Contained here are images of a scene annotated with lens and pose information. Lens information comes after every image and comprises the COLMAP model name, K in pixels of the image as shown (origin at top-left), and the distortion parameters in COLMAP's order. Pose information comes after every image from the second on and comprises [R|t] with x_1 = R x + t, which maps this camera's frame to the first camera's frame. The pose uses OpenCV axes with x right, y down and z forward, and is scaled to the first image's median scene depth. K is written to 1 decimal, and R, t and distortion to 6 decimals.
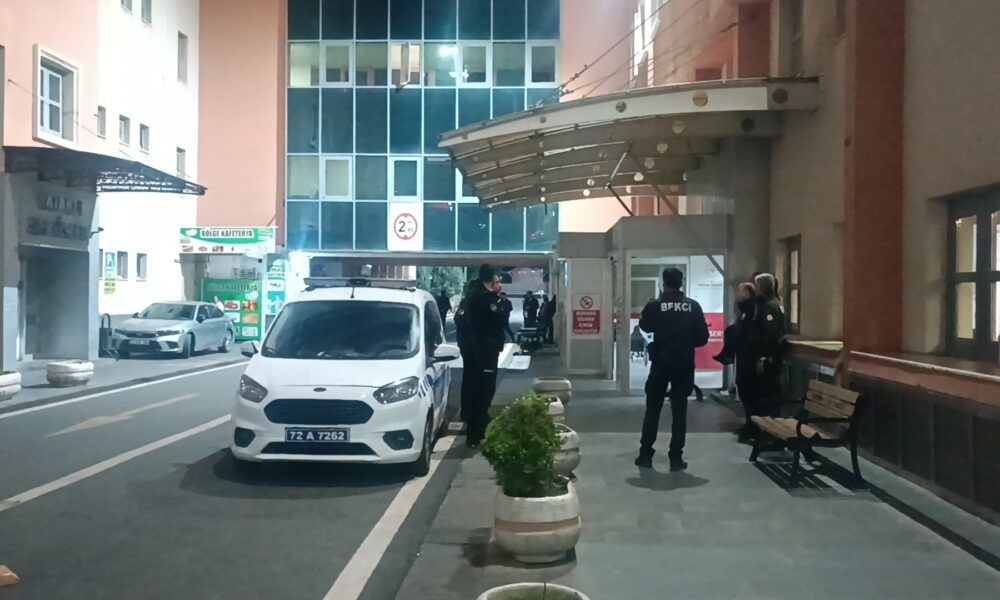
lens RADIAL K [[1004.7, 0, 500.0], [0, 1004.7, 300.0], [0, 0, 1]] dist [0.045166, -0.079142]
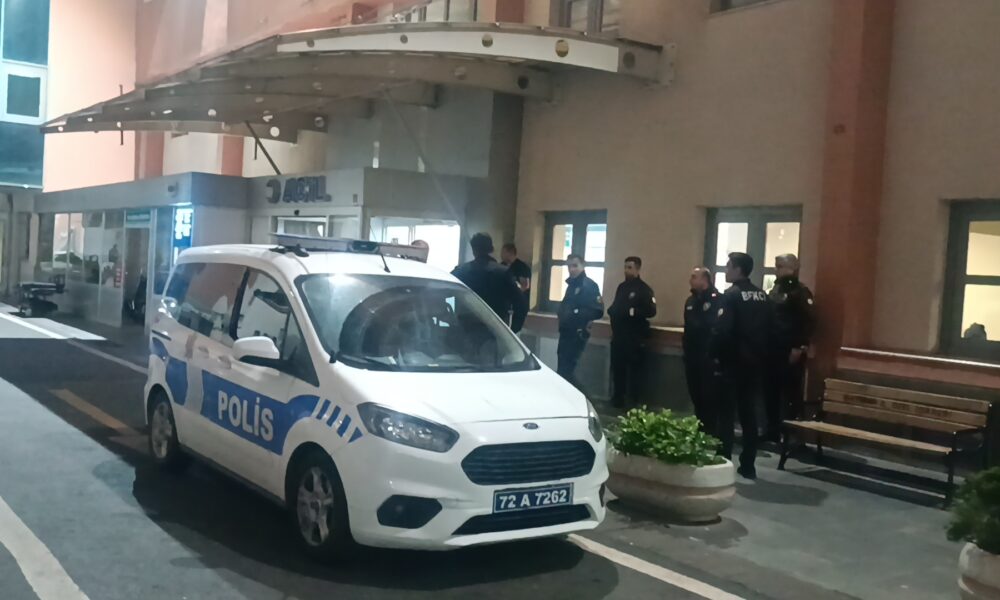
lens RADIAL K [[1004.7, 0, 500.0], [0, 1004.7, 300.0], [0, 0, 1]] dist [0.045166, -0.079142]
pose [[0.796764, 0.022119, 0.603885, -0.427830], [-0.052184, 0.998115, 0.032293, -0.007557], [-0.602033, -0.057243, 0.796417, 0.374516]]
